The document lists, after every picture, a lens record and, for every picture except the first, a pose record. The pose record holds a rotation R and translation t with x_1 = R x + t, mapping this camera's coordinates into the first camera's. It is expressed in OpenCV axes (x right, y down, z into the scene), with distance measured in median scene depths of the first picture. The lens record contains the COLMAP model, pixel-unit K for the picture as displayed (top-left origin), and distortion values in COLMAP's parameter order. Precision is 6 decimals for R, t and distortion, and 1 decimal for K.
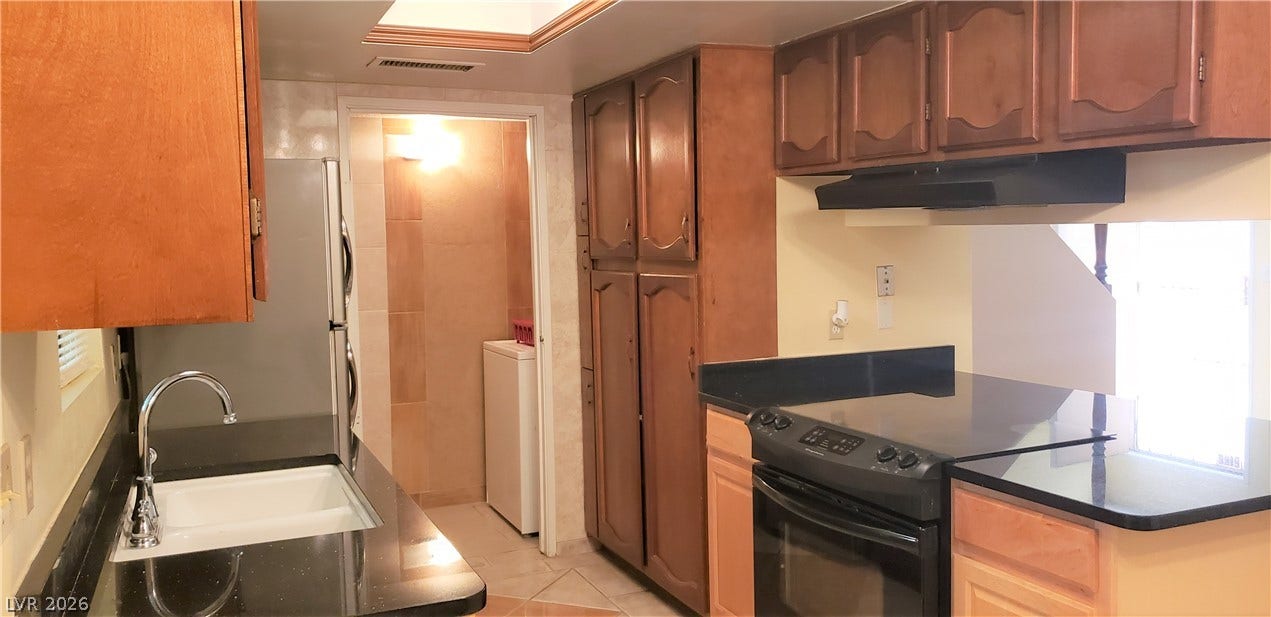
lens RADIAL K [[988.9, 0, 641.1], [0, 988.9, 306.6], [0, 0, 1]] dist [0.075701, -0.101002]
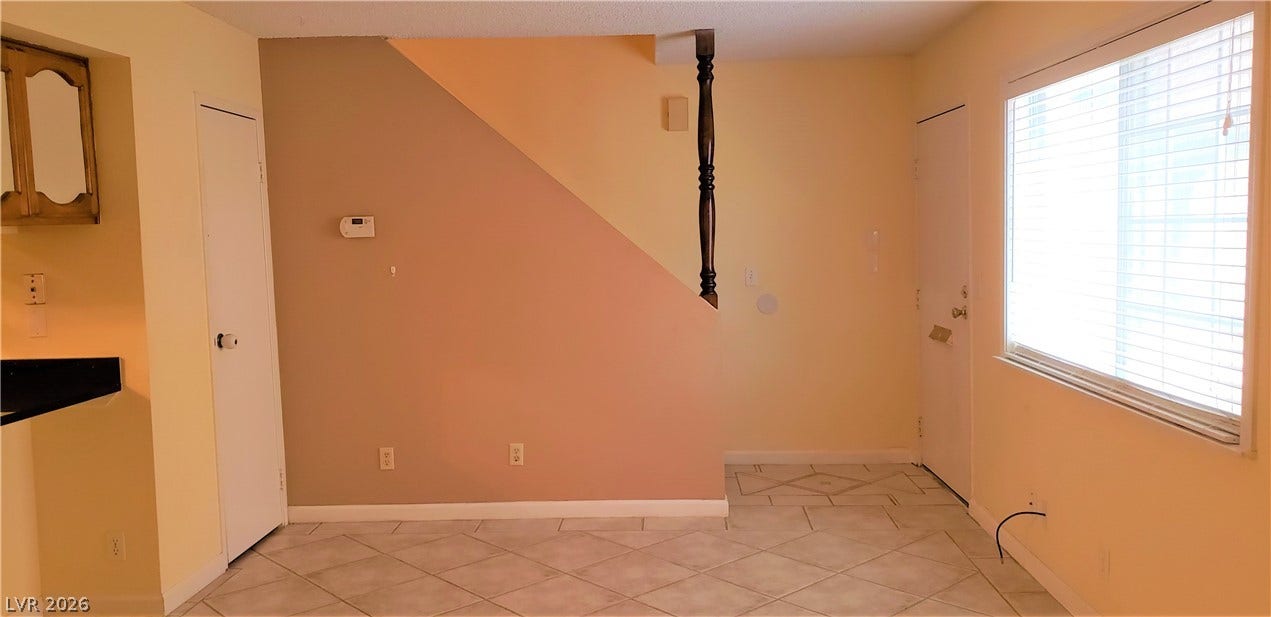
lens RADIAL K [[988.9, 0, 635.8], [0, 988.9, 316.2], [0, 0, 1]] dist [0.075701, -0.101002]
pose [[0.902219, 0.041061, -0.429320, 1.311803], [-0.028578, 0.998961, 0.035486, -0.055516], [0.430331, -0.019747, 0.902455, 0.380200]]
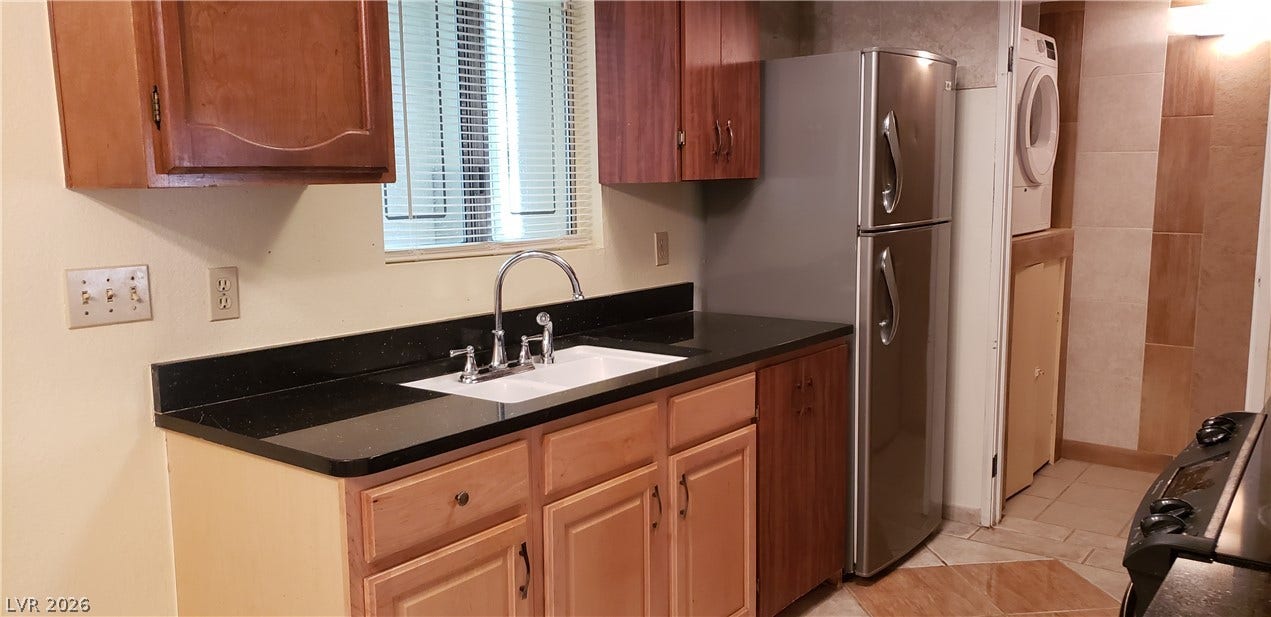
lens RADIAL K [[988.9, 0, 630.0], [0, 988.9, 320.8], [0, 0, 1]] dist [0.075701, -0.101002]
pose [[0.485652, 0.140823, -0.862735, 0.391376], [-0.055485, 0.989914, 0.130349, -0.007630], [0.872390, -0.015435, 0.488567, 0.333070]]
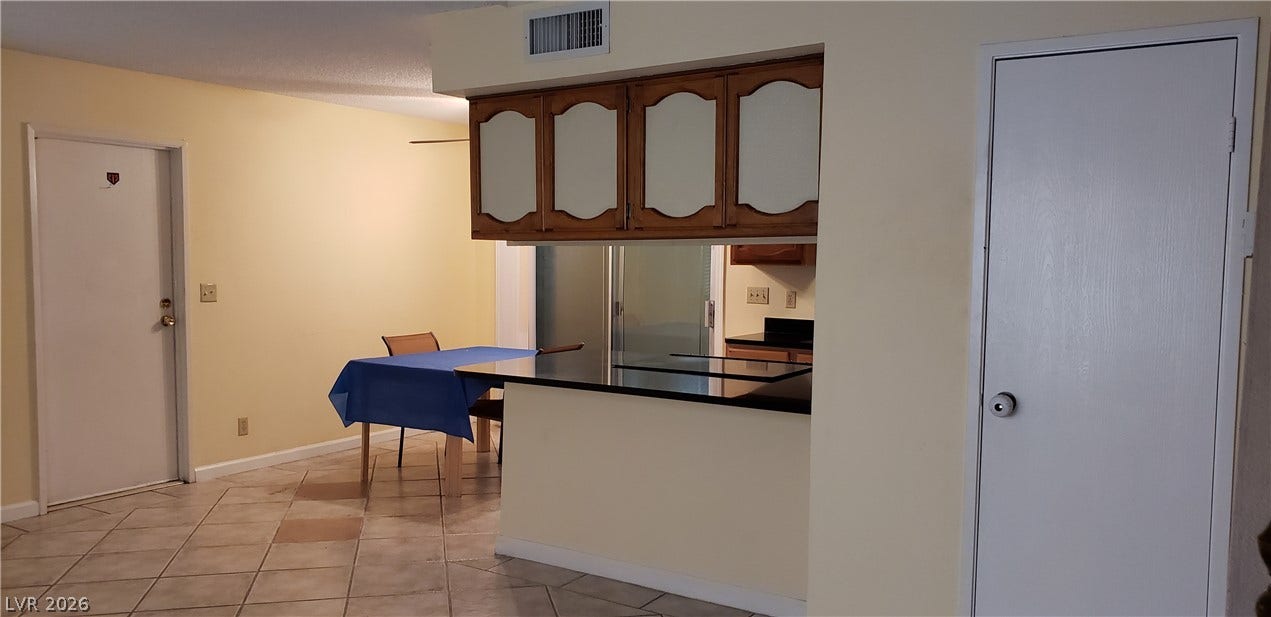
lens RADIAL K [[988.9, 0, 614.9], [0, 988.9, 324.9], [0, 0, 1]] dist [0.075701, -0.101002]
pose [[-0.834232, 0.056232, -0.548539, 1.052390], [-0.027761, 0.989242, 0.143629, -0.143745], [0.550715, 0.135048, -0.823696, 1.790648]]
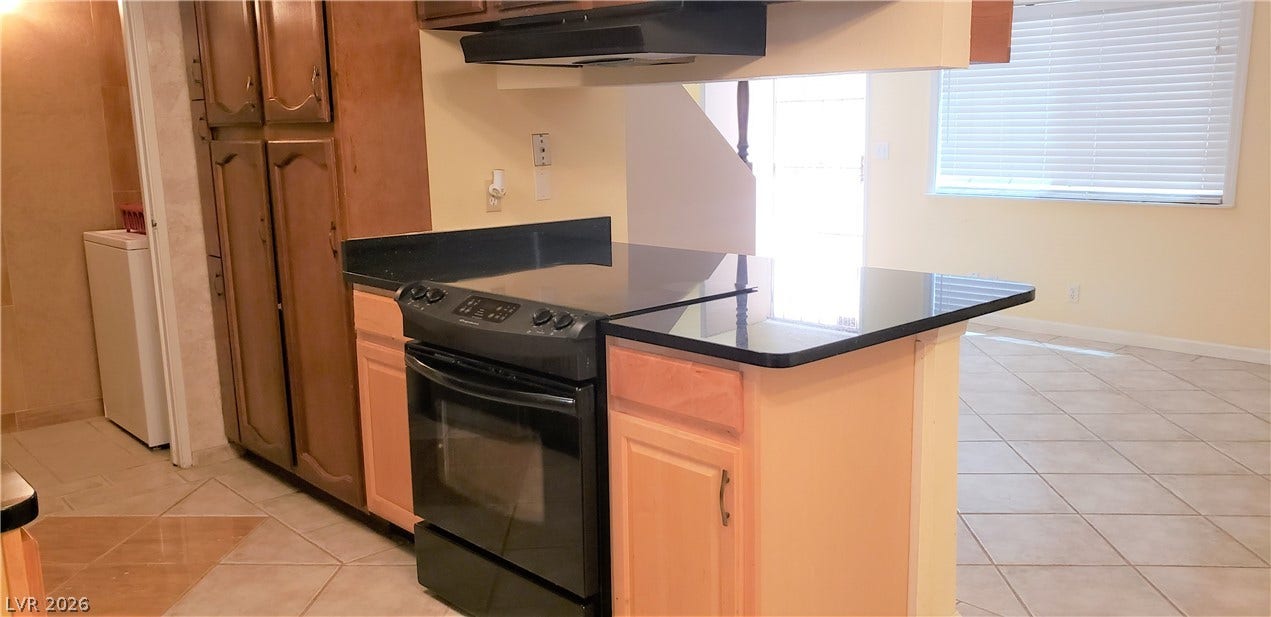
lens RADIAL K [[988.9, 0, 639.3], [0, 988.9, 321.7], [0, 0, 1]] dist [0.075701, -0.101002]
pose [[0.946618, -0.055845, 0.317483, 0.022830], [0.018282, 0.992595, 0.120084, 0.027852], [-0.321838, -0.107869, 0.940630, 0.052175]]
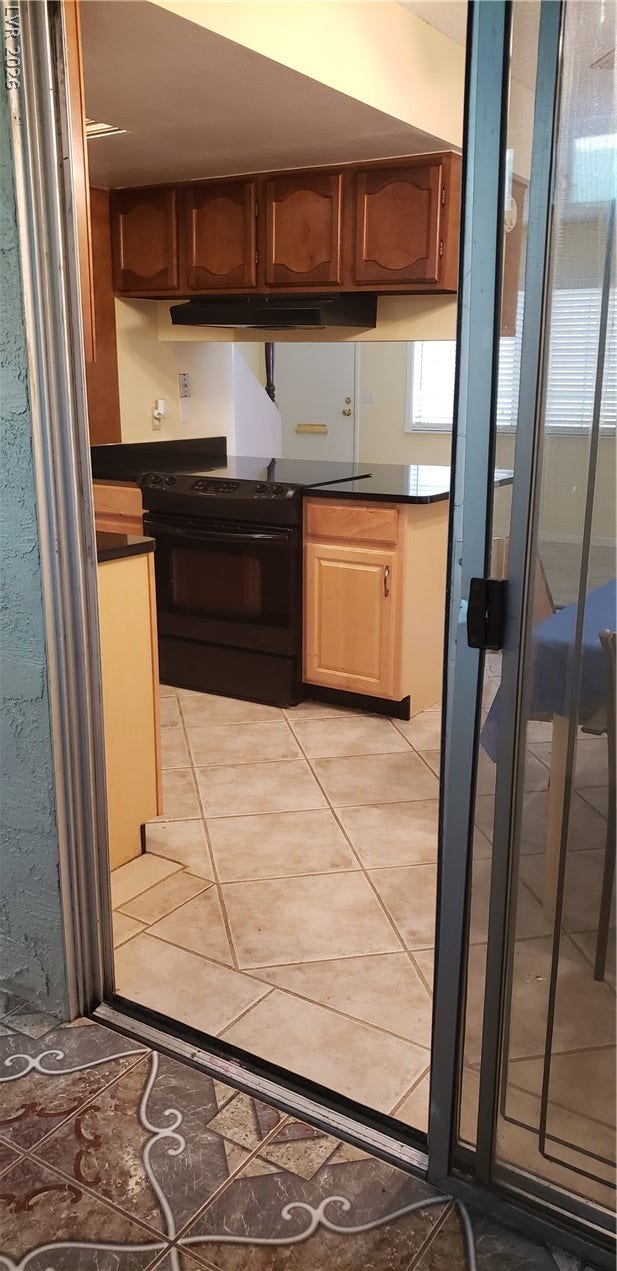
lens RADIAL K [[988.9, 0, 308.0], [0, 988.9, 622.2], [0, 0, 1]] dist [0.075701, -0.101002]
pose [[0.844939, -0.108748, 0.523690, -0.372474], [0.016863, 0.984042, 0.177136, 0.056968], [-0.534596, -0.140838, 0.833290, -0.259770]]
